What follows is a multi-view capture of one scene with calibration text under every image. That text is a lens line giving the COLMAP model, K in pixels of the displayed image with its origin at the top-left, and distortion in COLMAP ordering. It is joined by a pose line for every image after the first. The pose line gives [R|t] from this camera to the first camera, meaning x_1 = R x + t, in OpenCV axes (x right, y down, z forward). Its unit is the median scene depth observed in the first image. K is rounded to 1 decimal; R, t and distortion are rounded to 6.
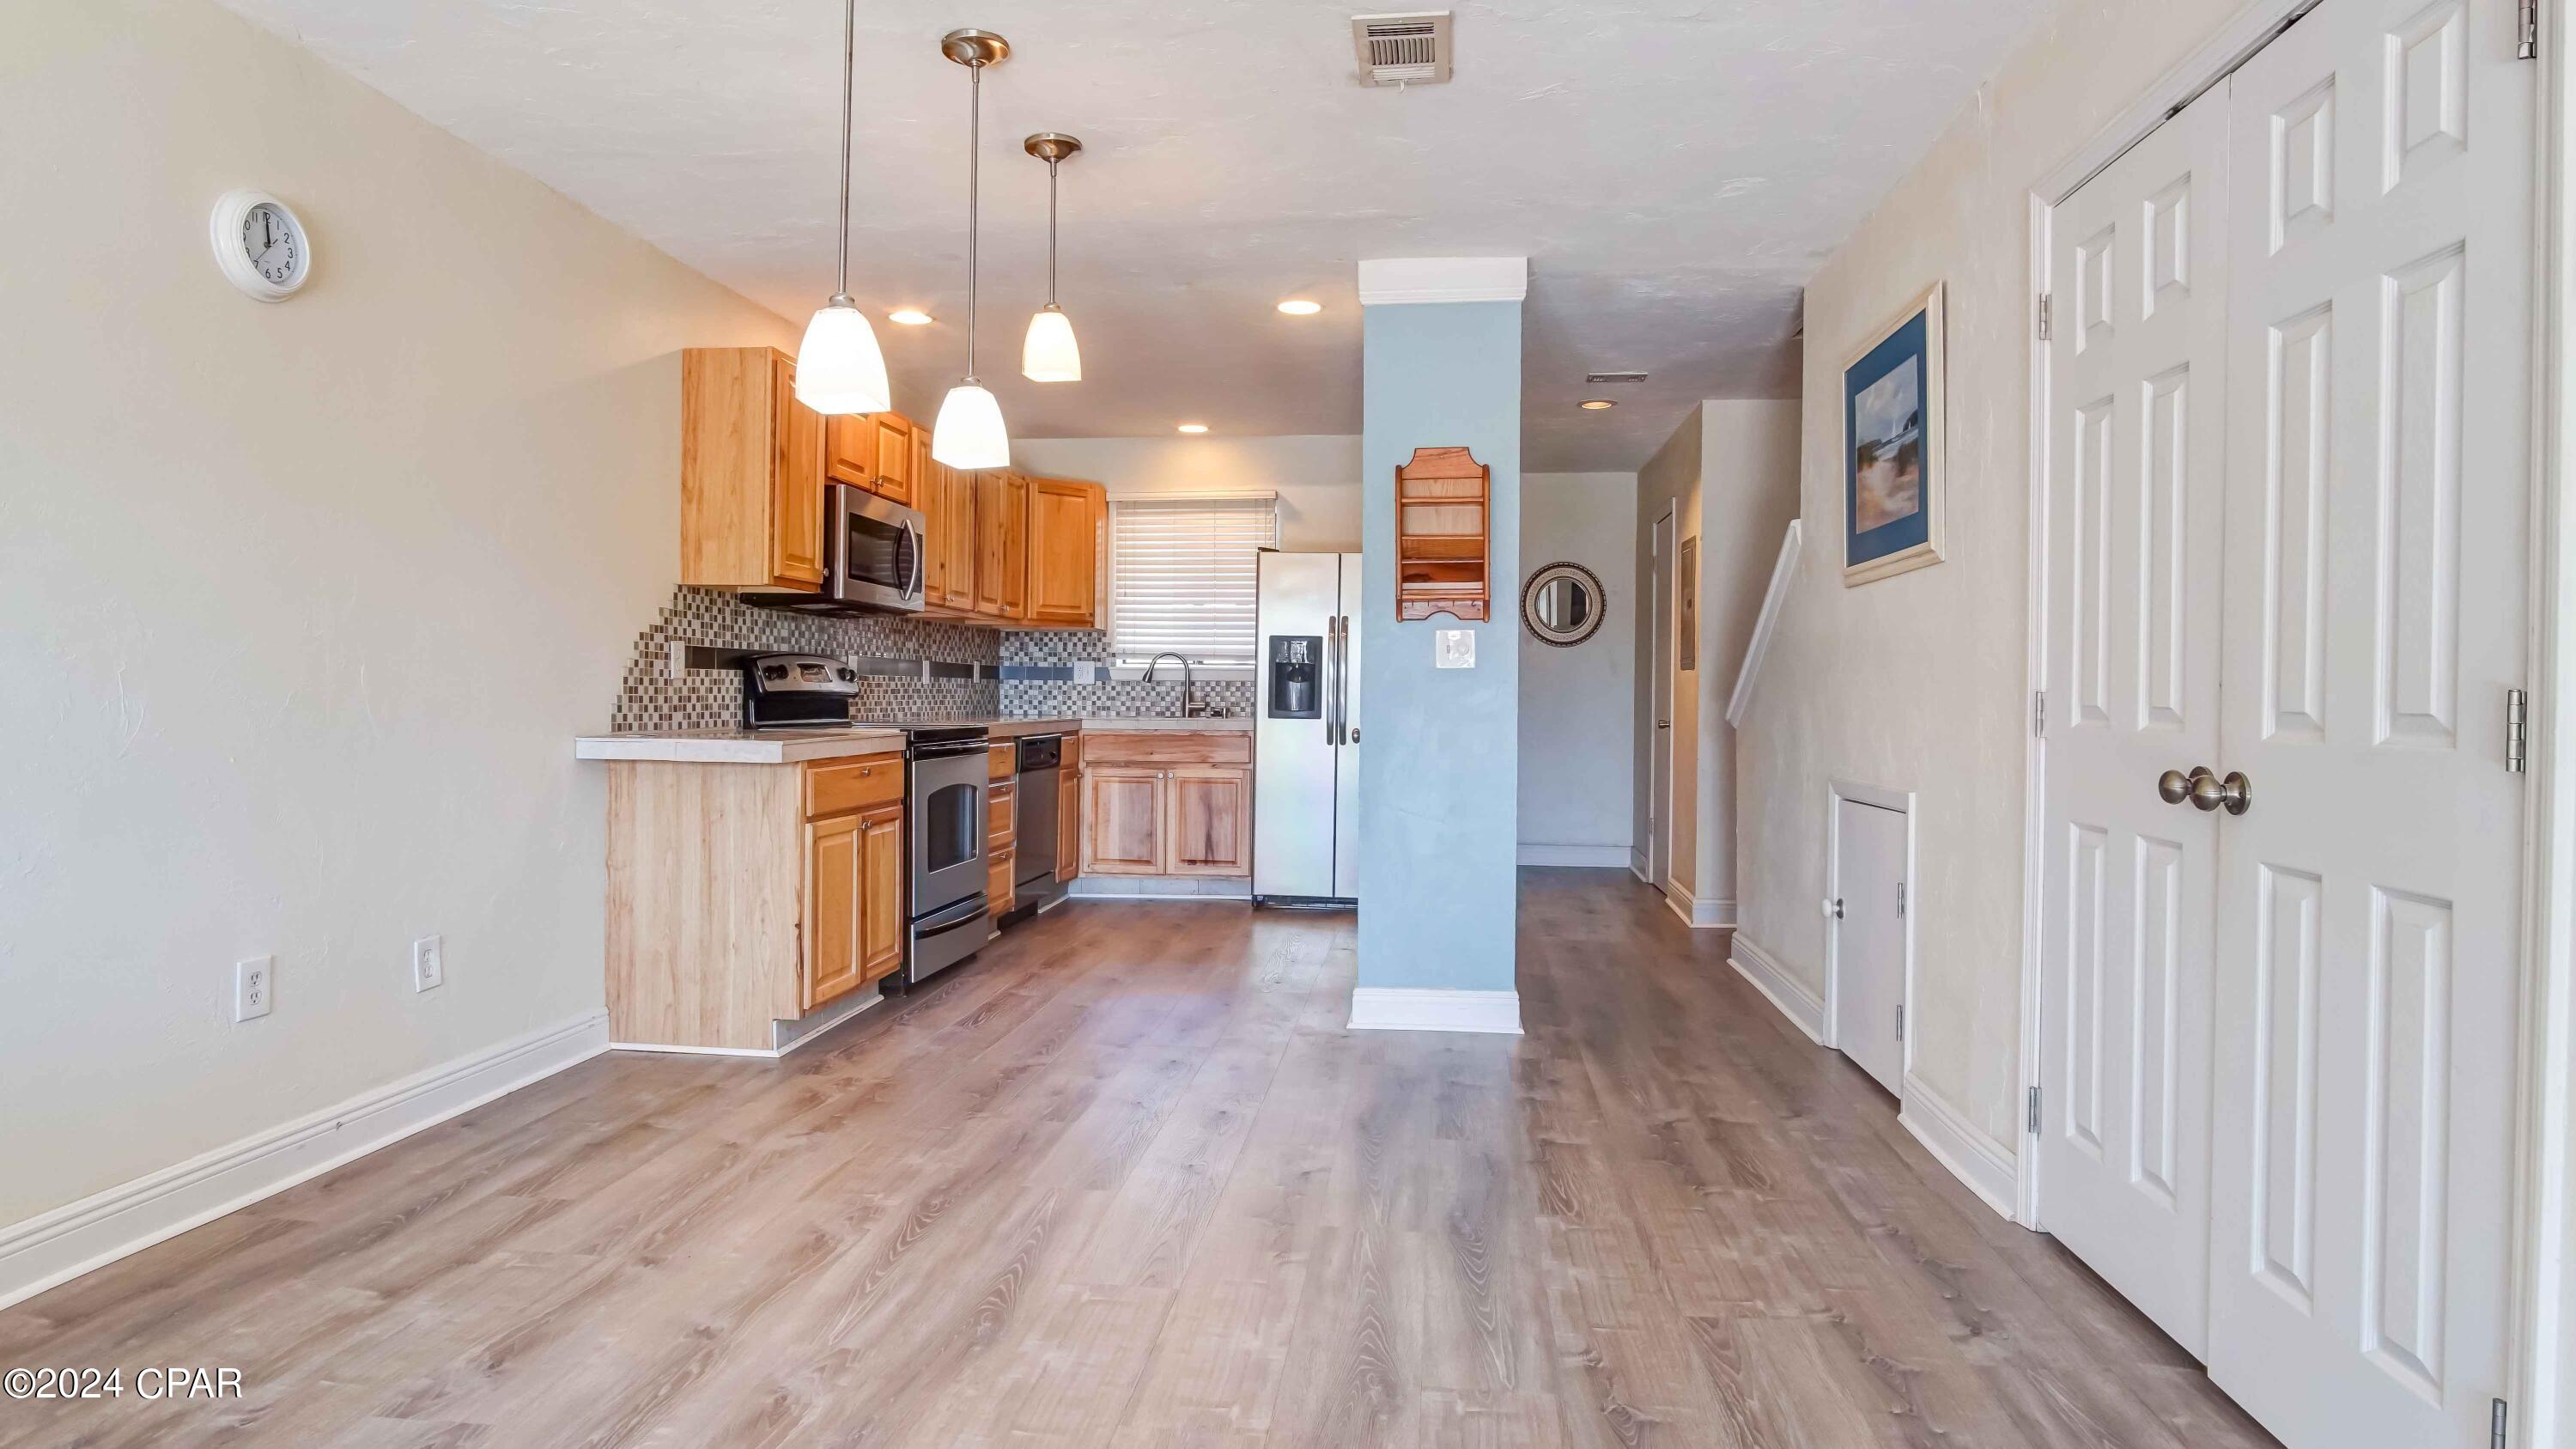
lens RADIAL K [[1398.4, 0, 1288.5], [0, 1398.4, 707.0], [0, 0, 1]] dist [-0.038956, 0.017438]
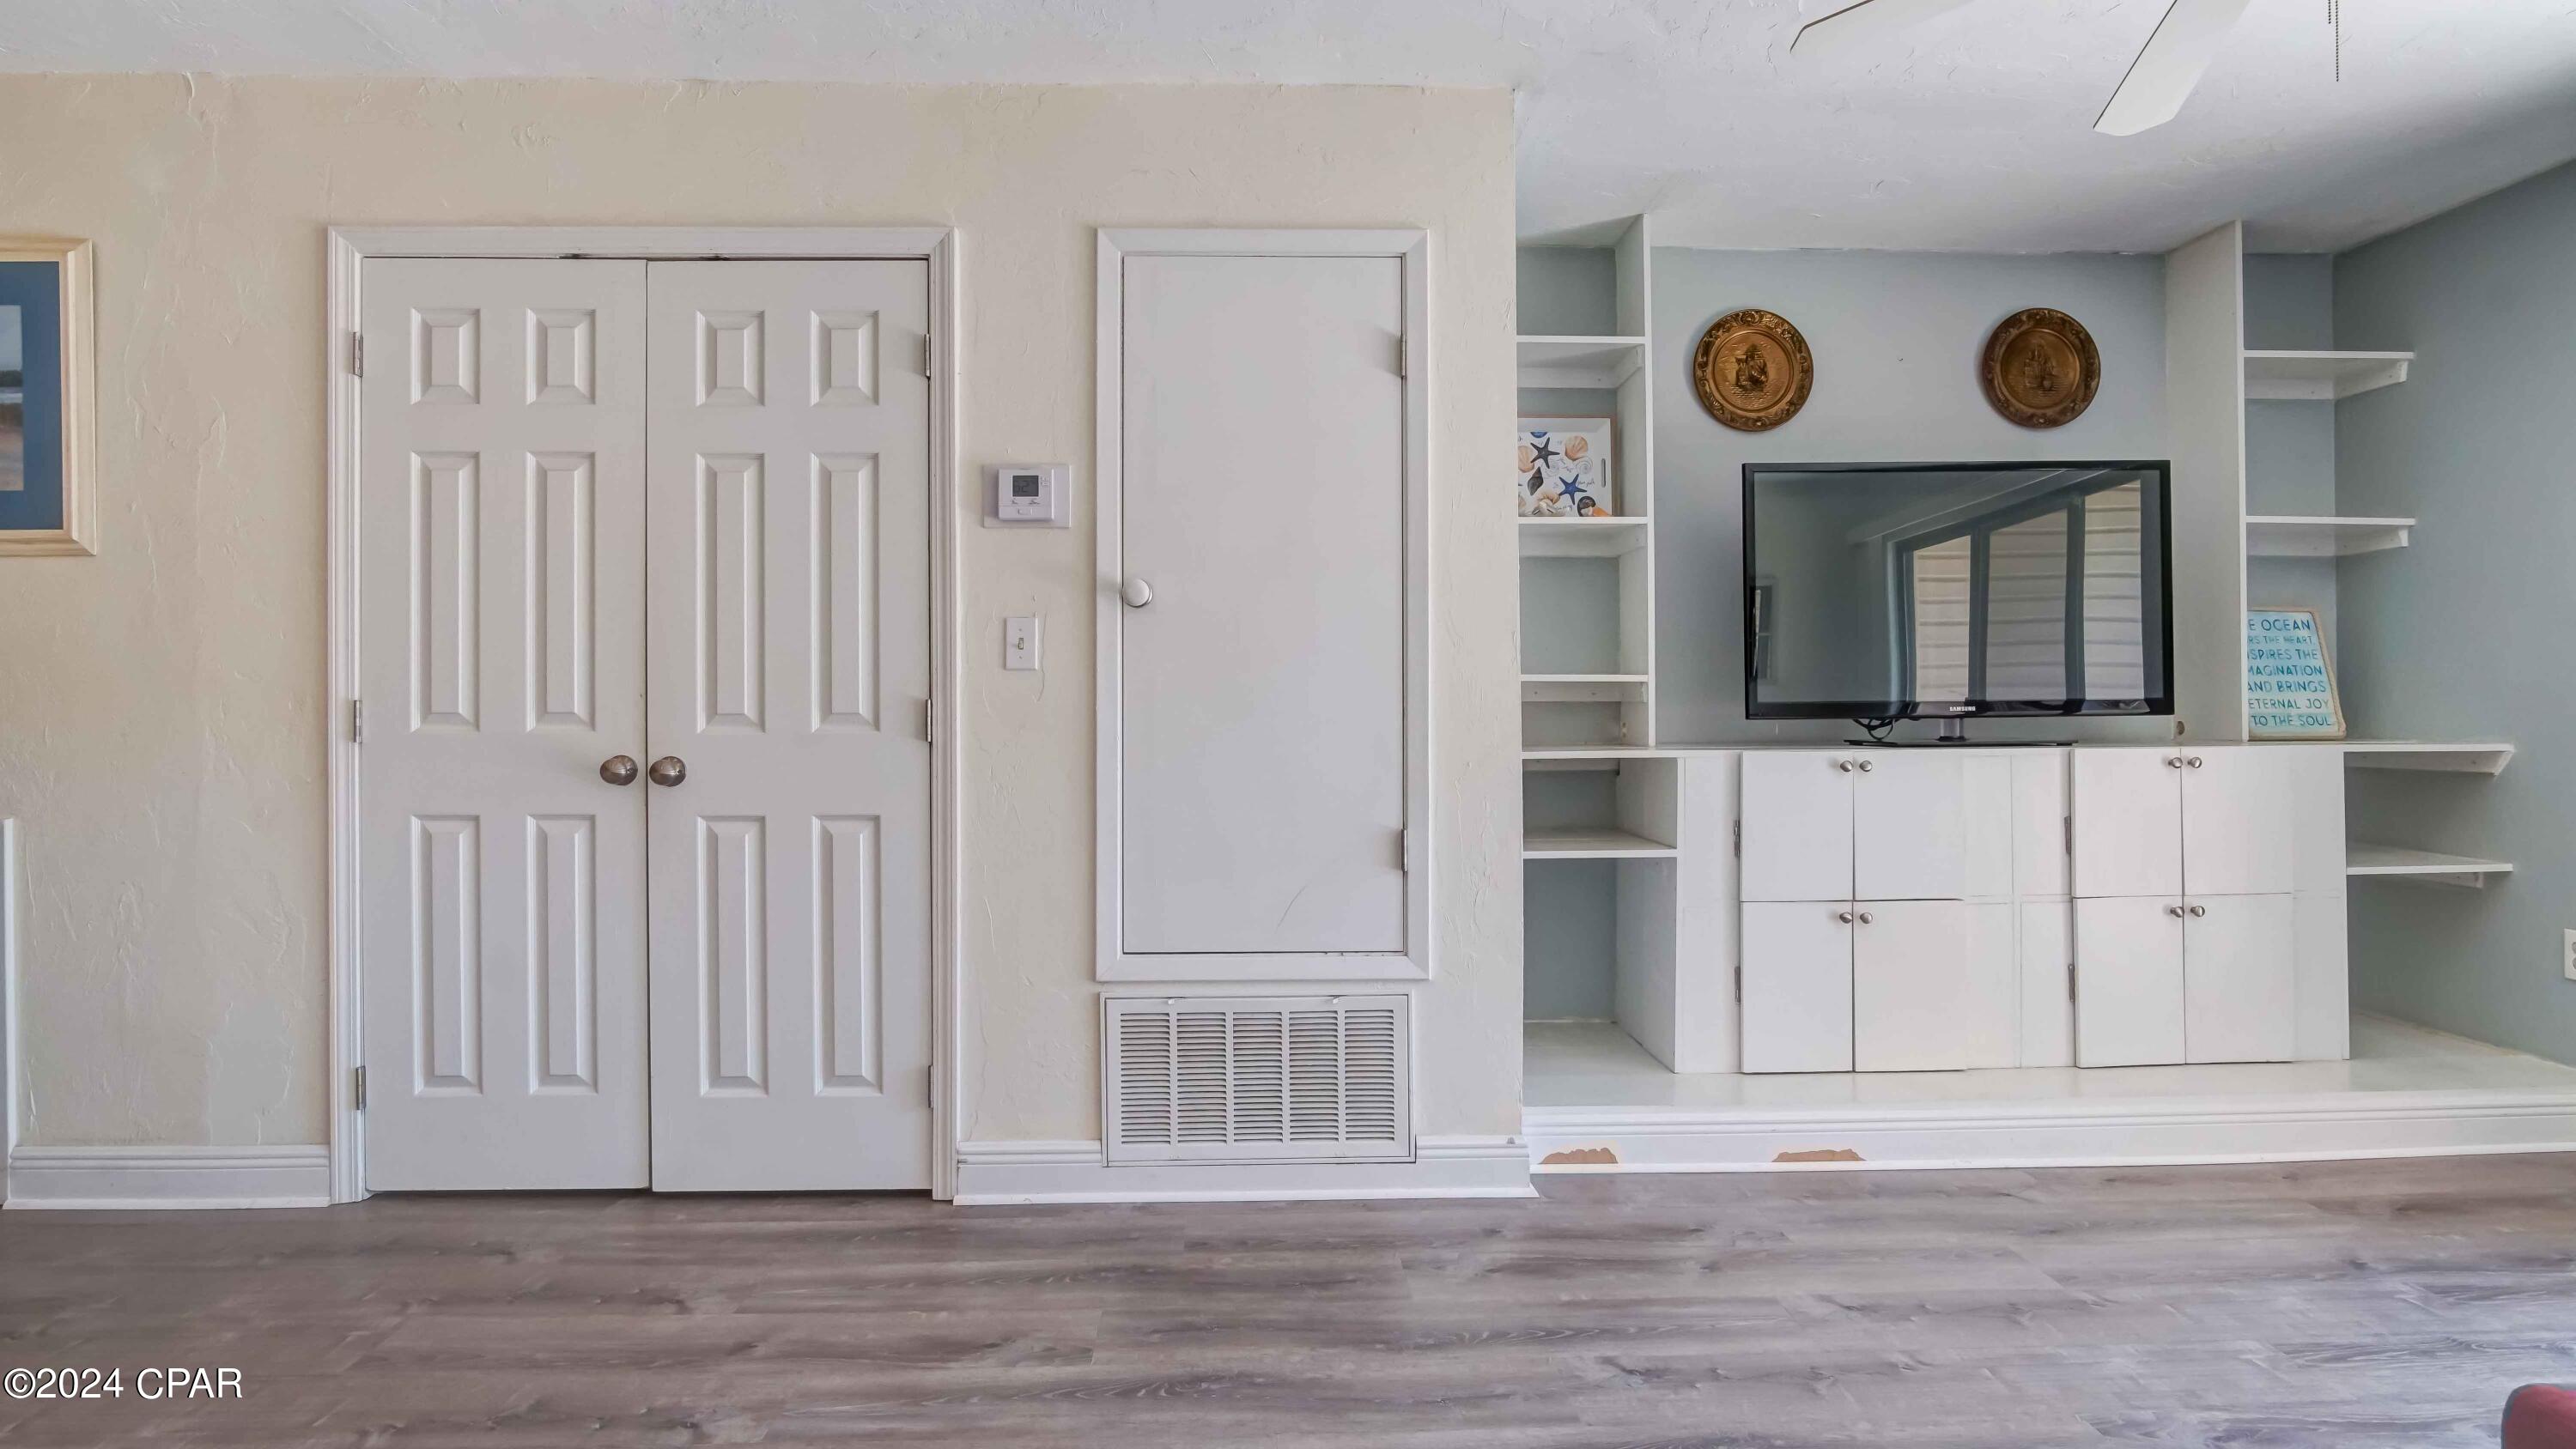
lens RADIAL K [[1398.0, 0, 1288.5], [0, 1398.0, 707.0], [0, 0, 1]] dist [-0.038956, 0.017438]
pose [[-0.146459, -0.008450, 0.989181, -0.754255], [0.010609, 0.999893, 0.010112, -0.010556], [-0.989160, 0.011975, -0.146353, 0.528381]]
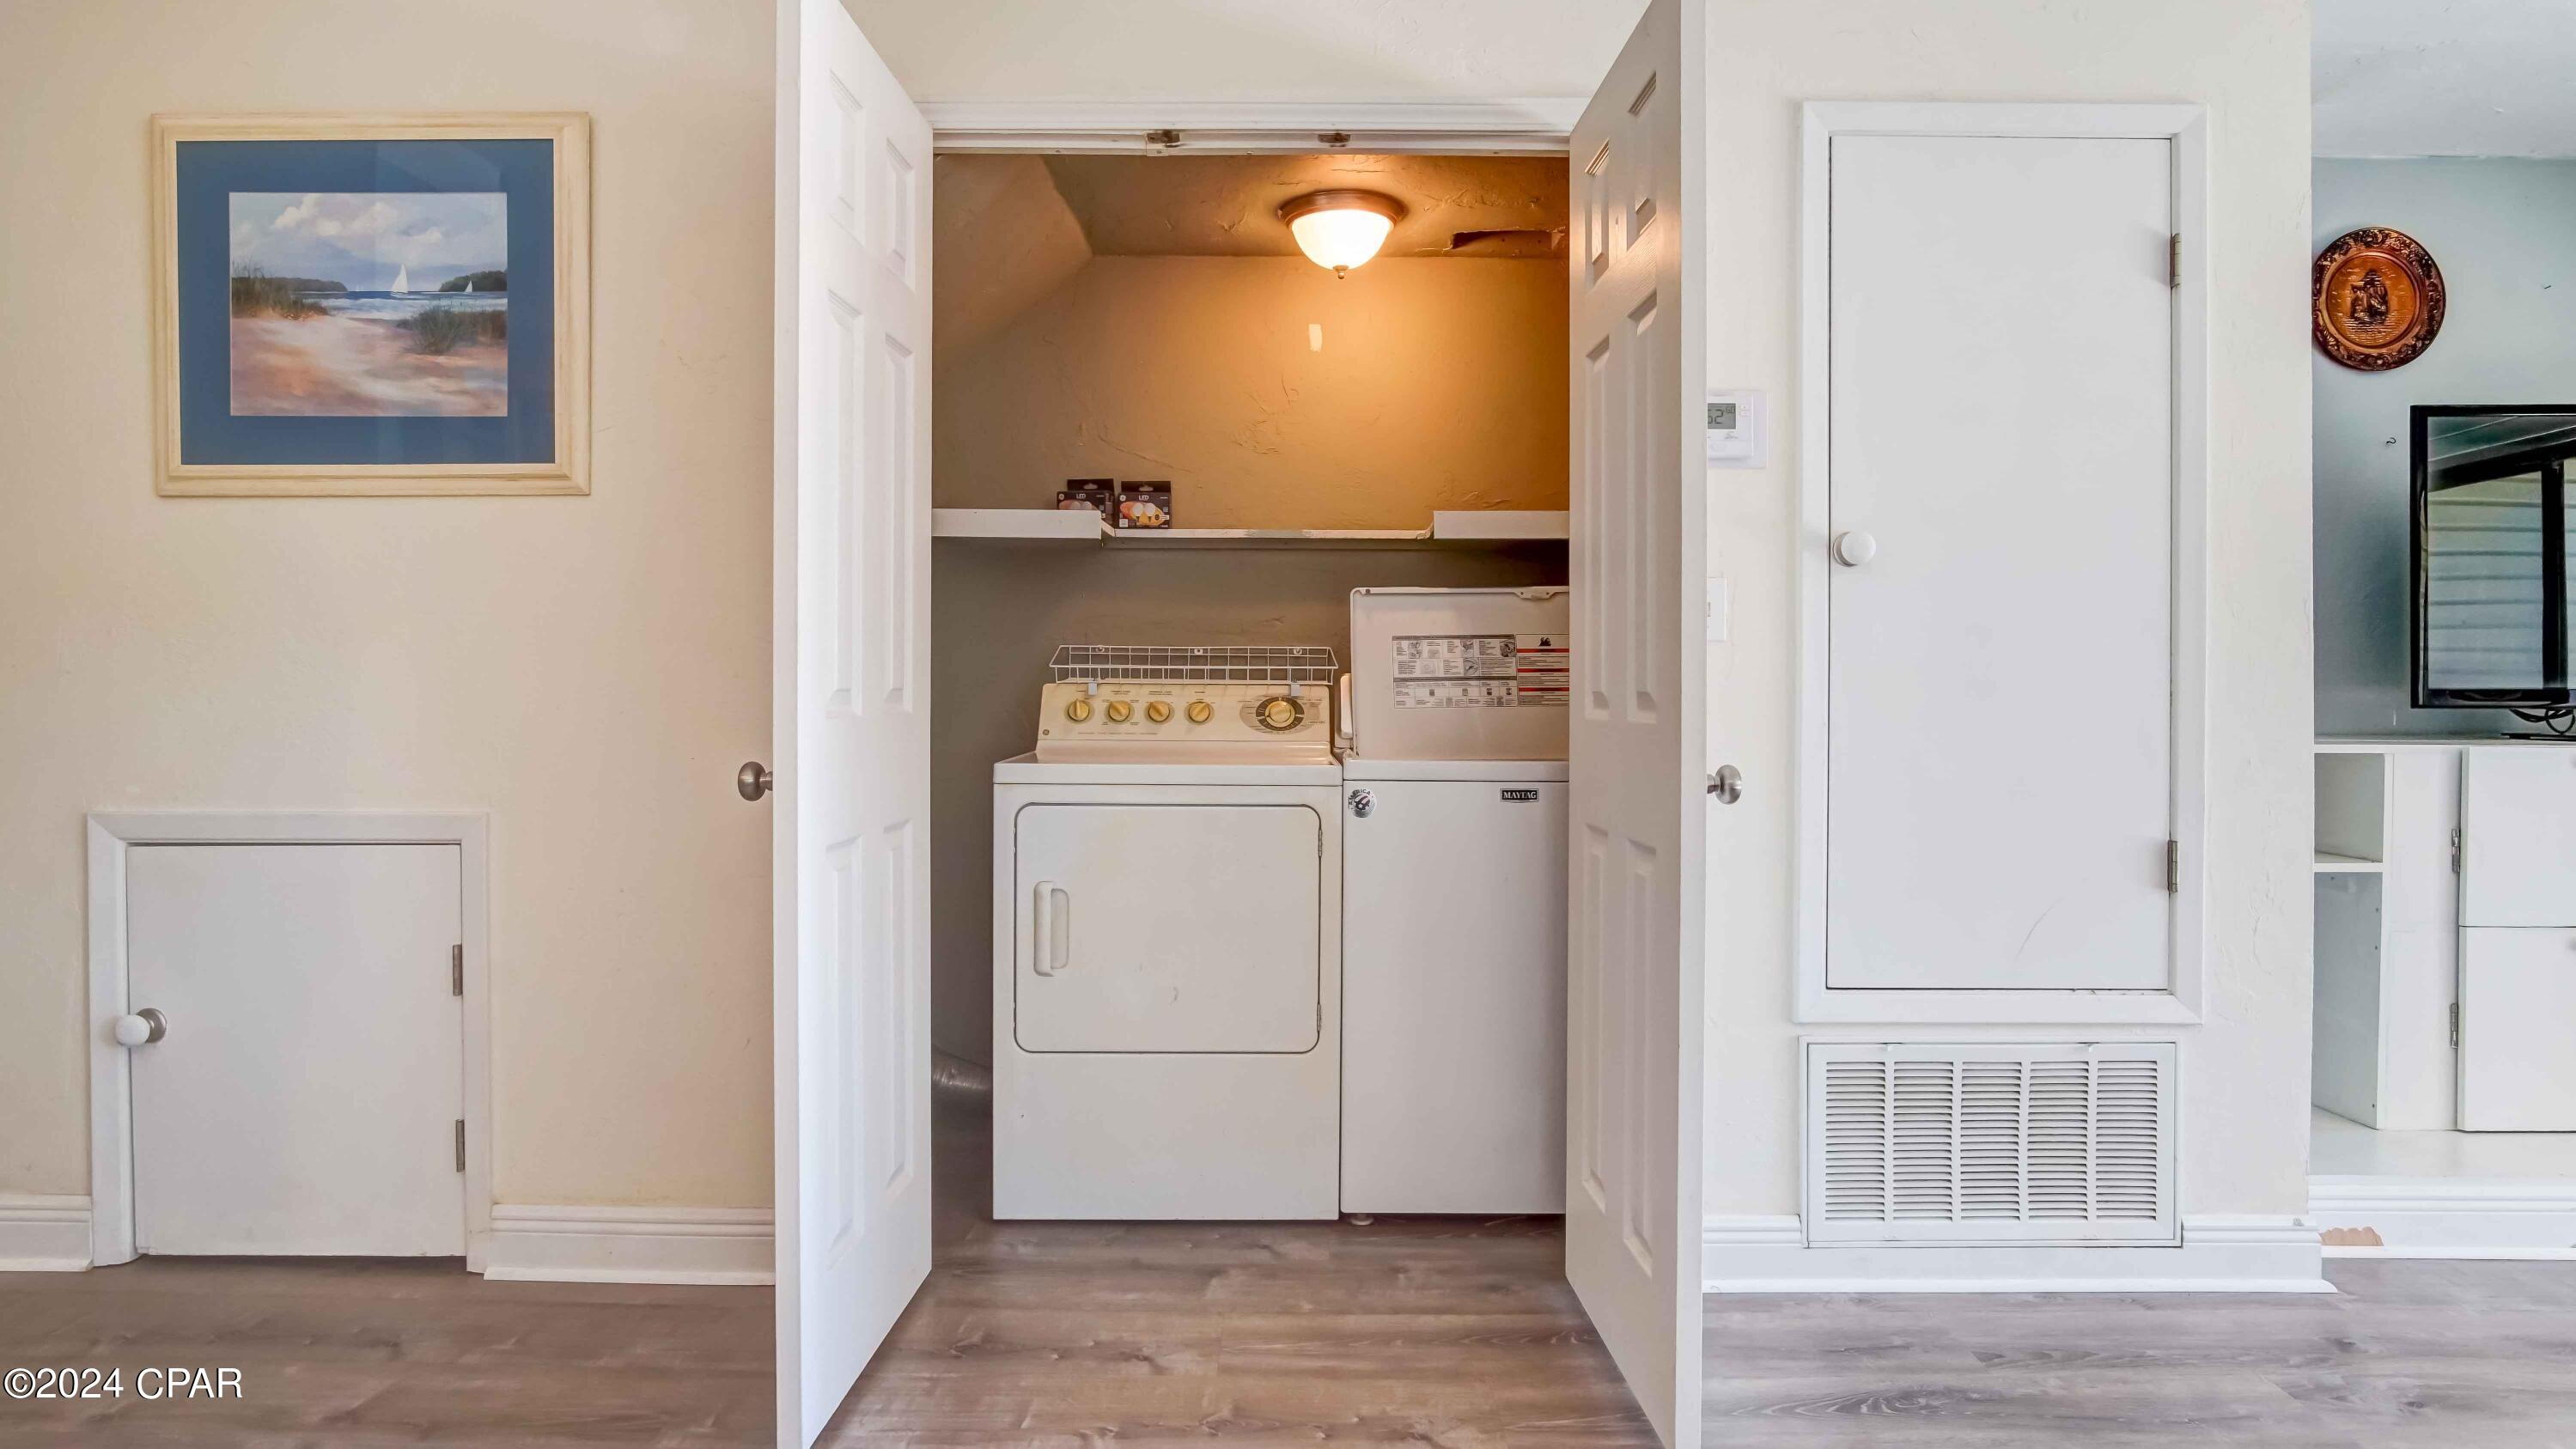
lens RADIAL K [[1400.8, 0, 1285.9], [0, 1400.8, 701.8], [0, 0, 1]] dist [-0.035365, 0.013598]
pose [[-0.108575, -0.020138, 0.993884, -0.451014], [0.003056, 0.999783, 0.020591, -0.011799], [-0.994084, 0.005273, -0.108490, 1.026525]]
